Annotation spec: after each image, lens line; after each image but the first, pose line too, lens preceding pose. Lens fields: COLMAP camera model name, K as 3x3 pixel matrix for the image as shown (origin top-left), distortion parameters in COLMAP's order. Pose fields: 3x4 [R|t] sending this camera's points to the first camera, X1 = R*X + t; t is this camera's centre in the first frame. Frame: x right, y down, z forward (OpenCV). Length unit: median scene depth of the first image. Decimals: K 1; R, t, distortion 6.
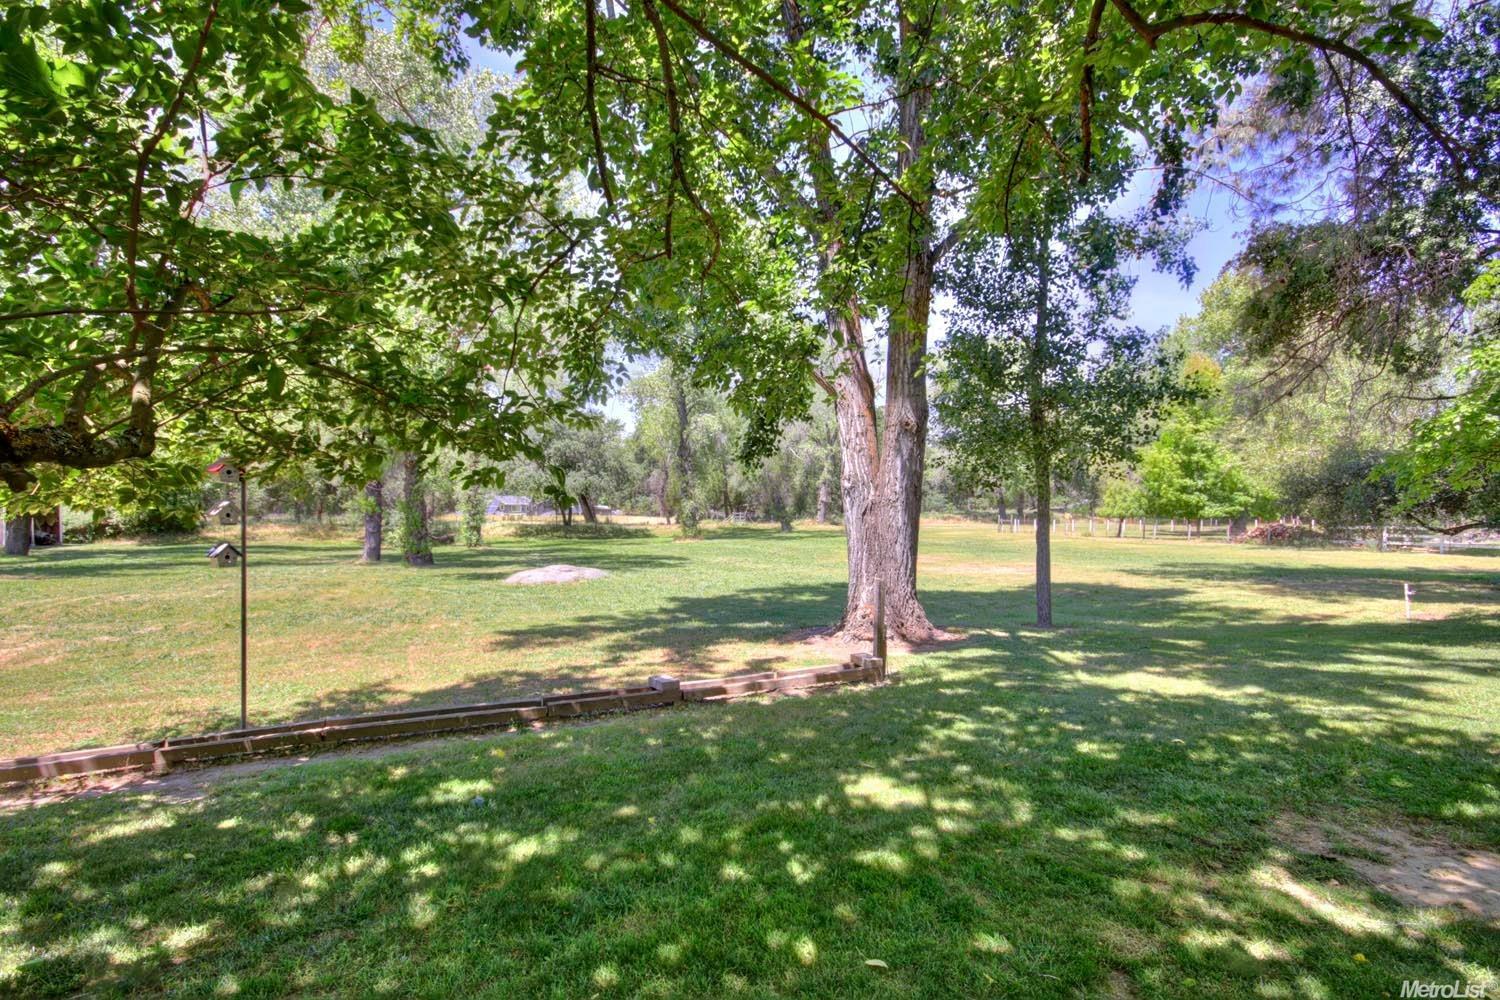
lens RADIAL K [[705.3, 0, 747.0], [0, 705.3, 504.8], [0, 0, 1]] dist [0.000099, 0.000495]
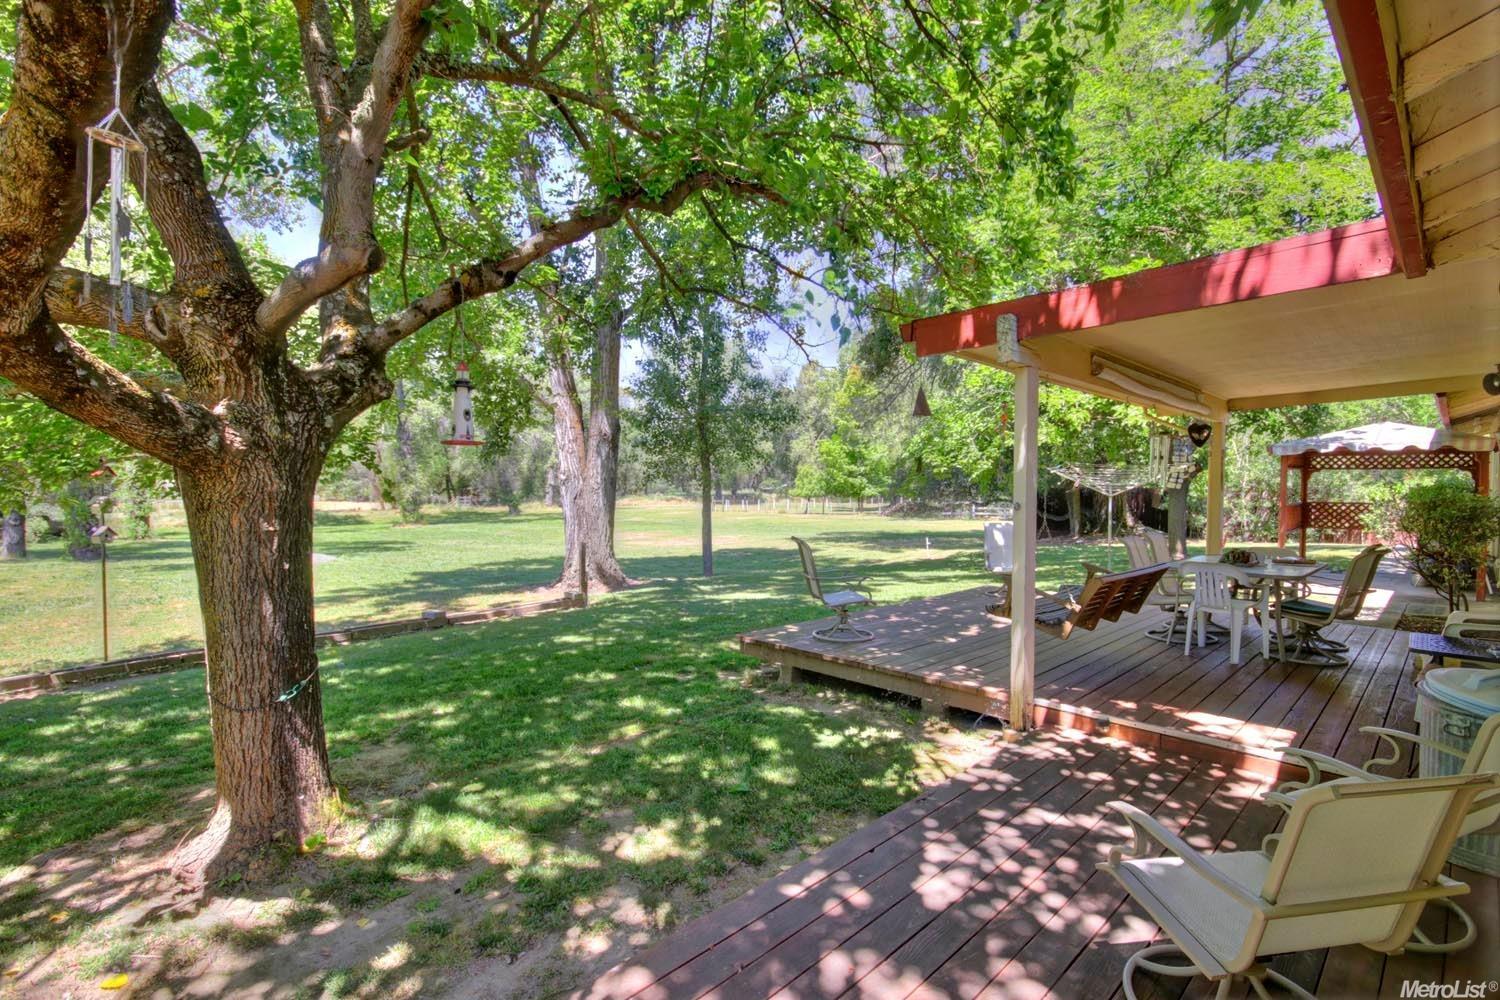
lens RADIAL K [[705.3, 0, 739.8], [0, 705.3, 500.3], [0, 0, 1]] dist [0.000099, 0.000495]
pose [[0.933448, -0.013305, 0.358467, -0.024500], [0.006514, 0.999776, 0.020146, -0.006827], [-0.358654, -0.016470, 0.933325, -0.323744]]
